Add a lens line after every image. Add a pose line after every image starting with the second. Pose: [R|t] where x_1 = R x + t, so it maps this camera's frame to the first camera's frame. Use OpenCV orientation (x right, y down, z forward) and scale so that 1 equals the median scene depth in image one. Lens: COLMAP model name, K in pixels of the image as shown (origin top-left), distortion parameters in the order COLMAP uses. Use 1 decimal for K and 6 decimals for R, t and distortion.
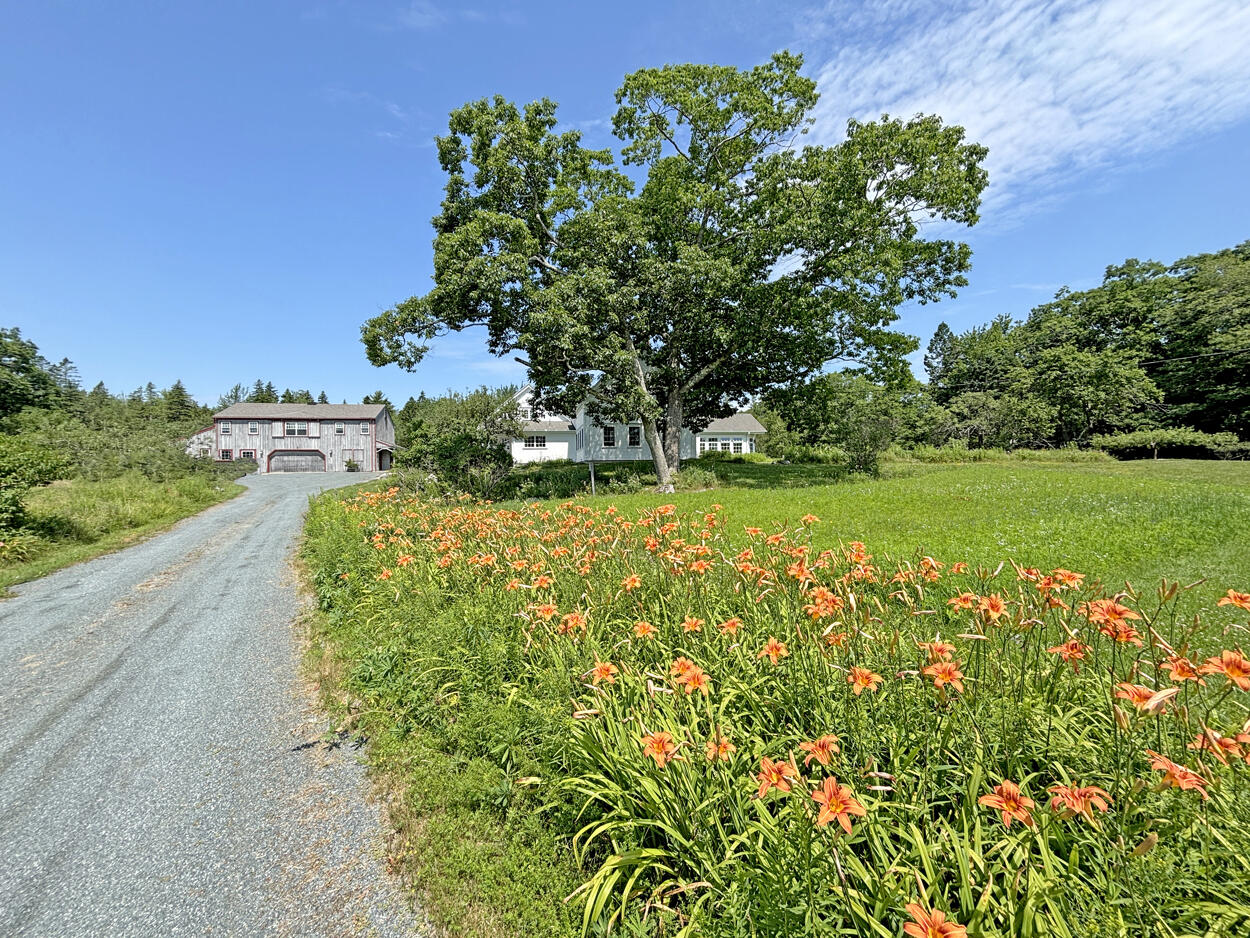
lens RADIAL K [[505.0, 0, 621.3], [0, 505.0, 466.8], [0, 0, 1]] dist [0.002912, 0.000050]
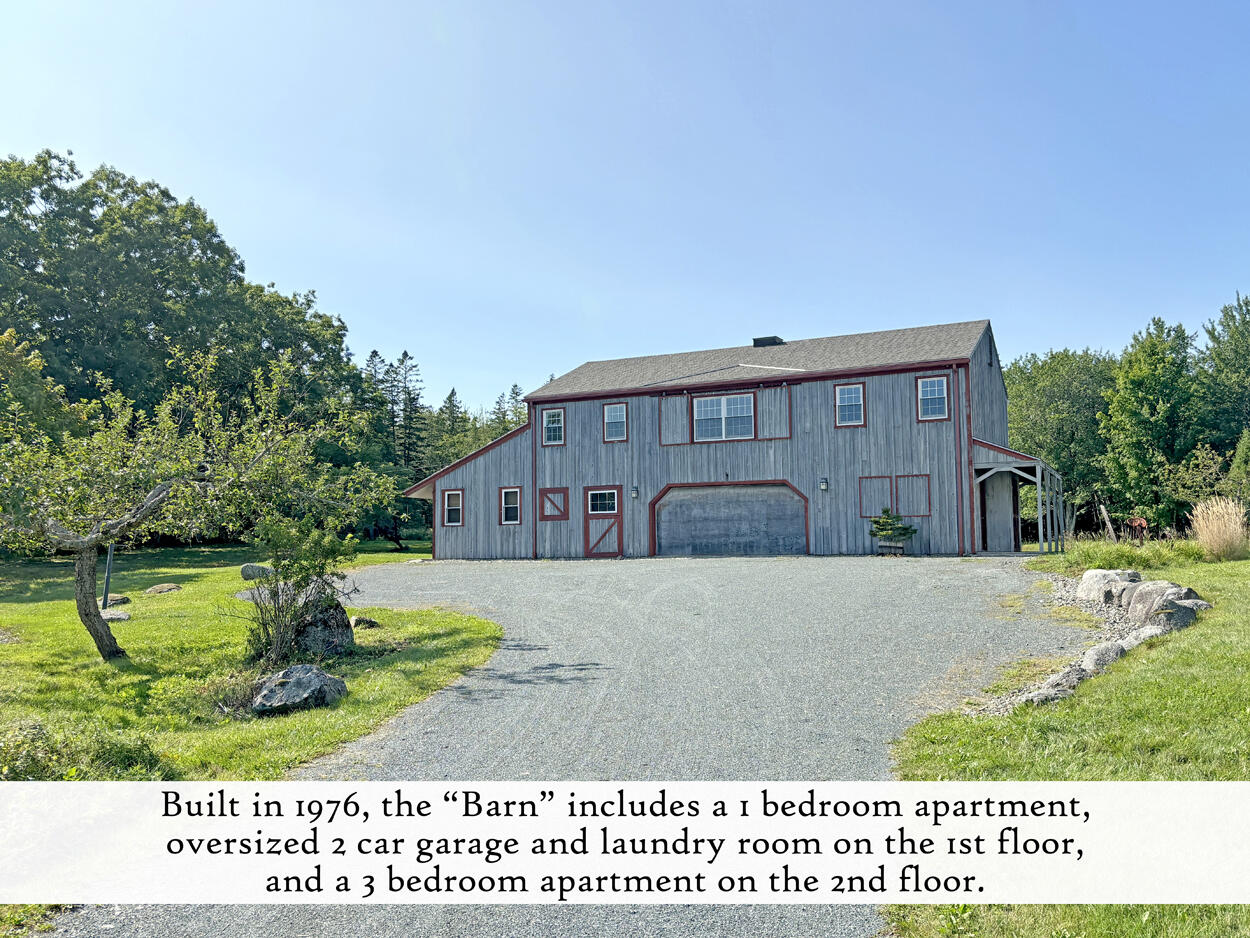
lens RADIAL K [[1053.7, 0, 624.2], [0, 1053.7, 467.7], [0, 0, 1]] dist [0.002252, 0.000177]
pose [[0.774549, -0.042561, -0.631080, -0.277421], [0.001307, 0.997839, -0.065691, -0.000611], [0.632512, 0.050056, 0.772931, 0.453027]]
